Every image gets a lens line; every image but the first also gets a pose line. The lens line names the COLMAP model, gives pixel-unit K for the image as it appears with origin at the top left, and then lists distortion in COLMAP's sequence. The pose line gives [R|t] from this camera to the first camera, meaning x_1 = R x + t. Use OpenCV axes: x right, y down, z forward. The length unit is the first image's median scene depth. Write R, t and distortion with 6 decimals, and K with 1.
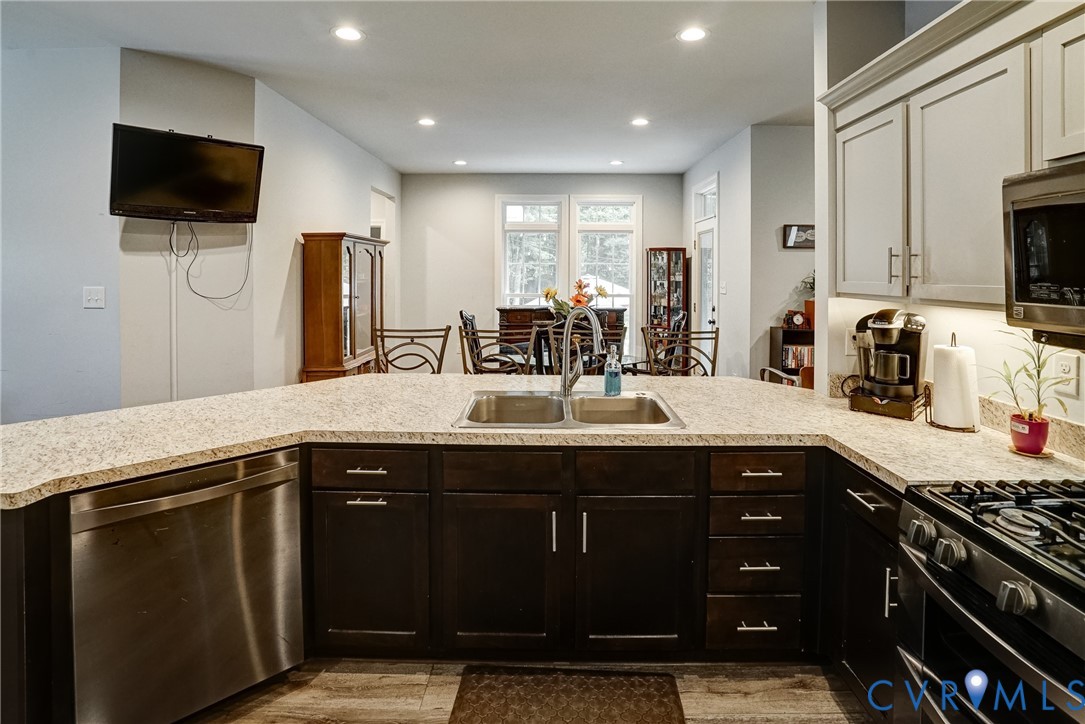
lens RADIAL K [[521.9, 0, 543.3], [0, 521.9, 284.8], [0, 0, 1]] dist [-0.036881, 0.007752]
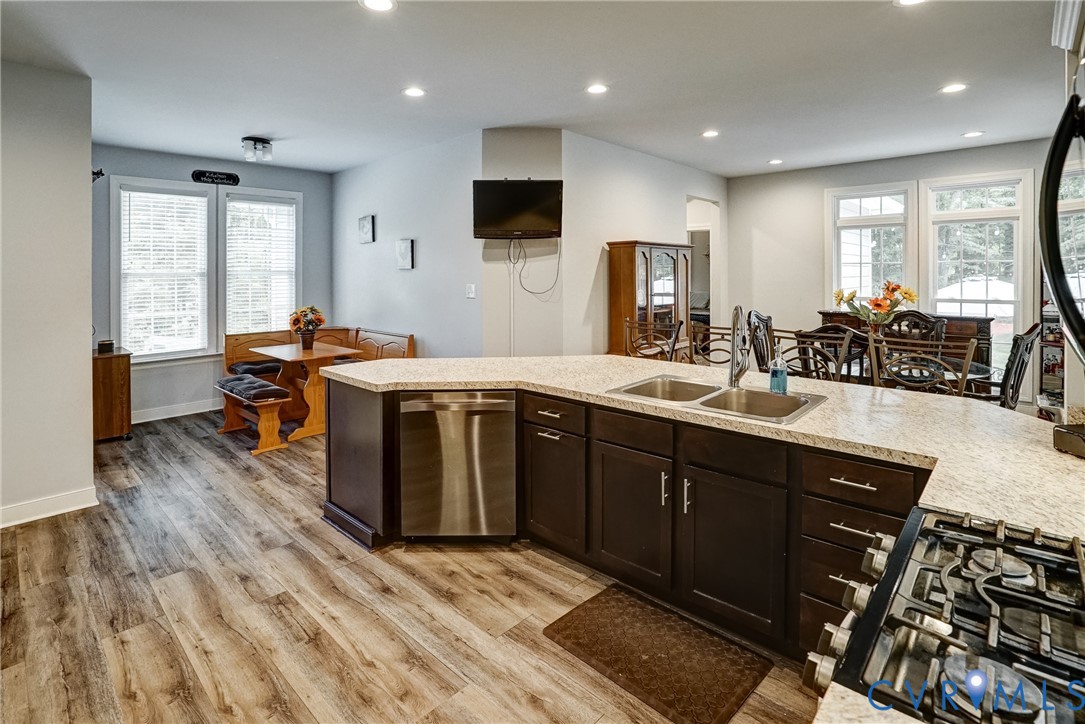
lens RADIAL K [[521.9, 0, 546.2], [0, 521.9, 280.7], [0, 0, 1]] dist [-0.036881, 0.007752]
pose [[0.750780, 0.002762, -0.660547, 0.367409], [-0.008103, 0.999955, -0.005028, -0.000257], [0.660503, 0.009128, 0.750768, -0.054221]]
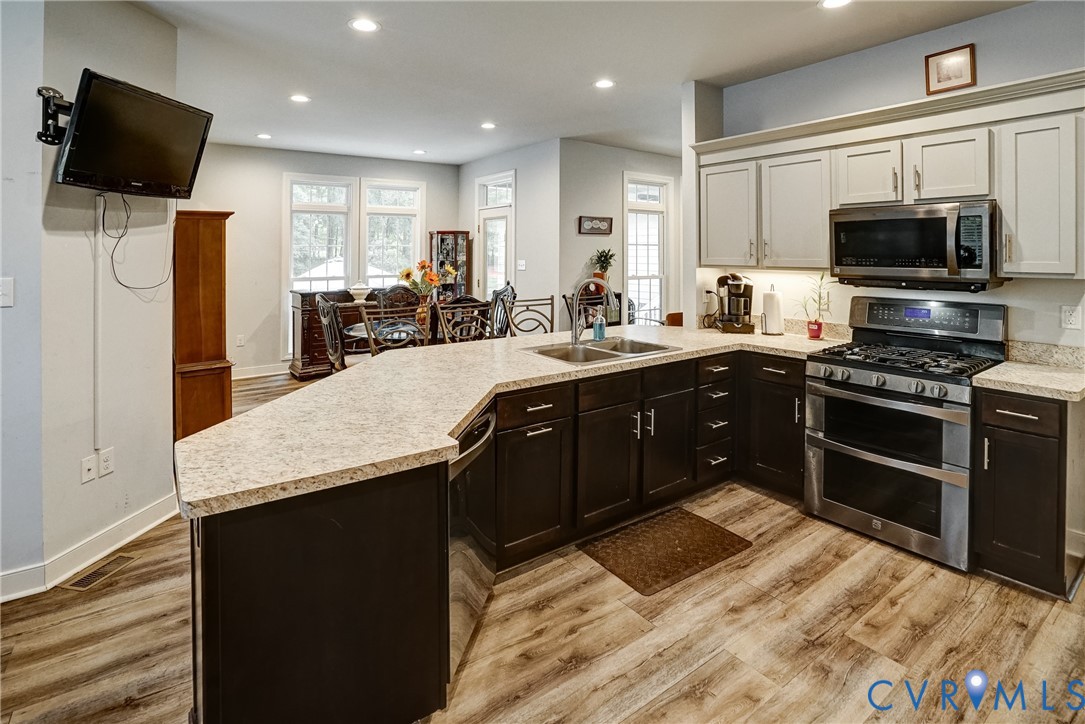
lens RADIAL K [[521.9, 0, 526.5], [0, 521.9, 257.6], [0, 0, 1]] dist [-0.036881, 0.007752]
pose [[0.820356, -0.011449, 0.571739, -0.668351], [0.019136, 0.999789, -0.007436, -0.005274], [-0.571533, 0.017041, 0.820402, -0.038394]]
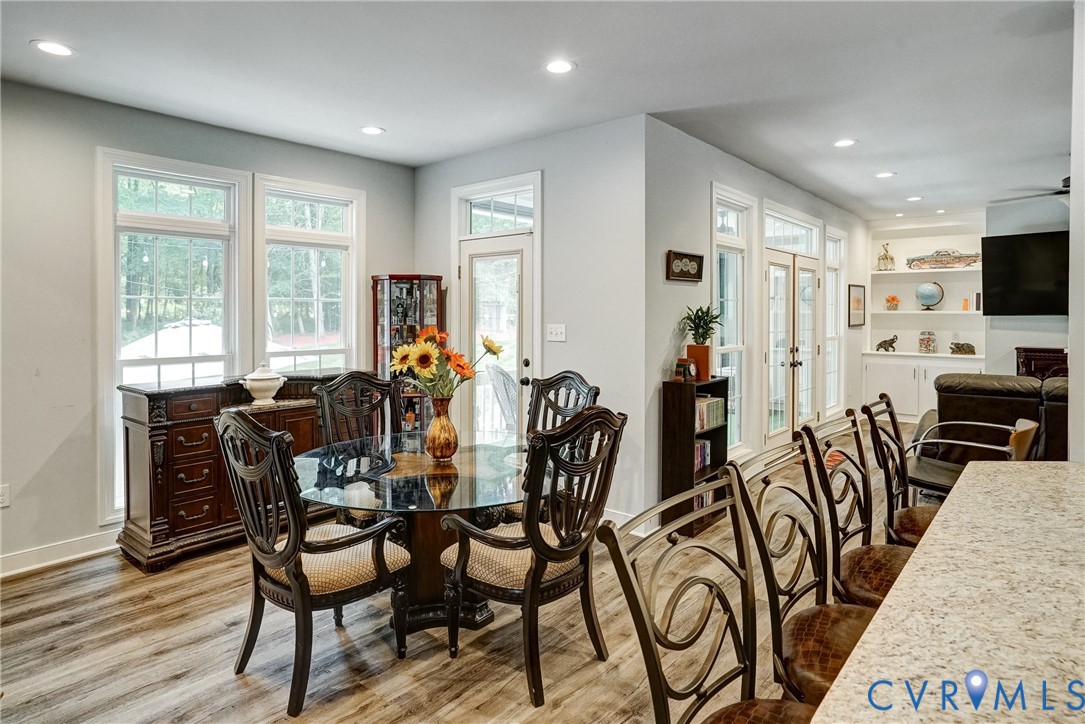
lens RADIAL K [[604.9, 0, 527.2], [0, 604.9, 334.4], [0, 0, 1]] dist [-0.004401, -0.000886]
pose [[0.673698, -0.032766, 0.738280, -0.590074], [0.021637, 0.999463, 0.024613, -0.025590], [-0.738690, -0.000608, 0.674046, 0.883901]]
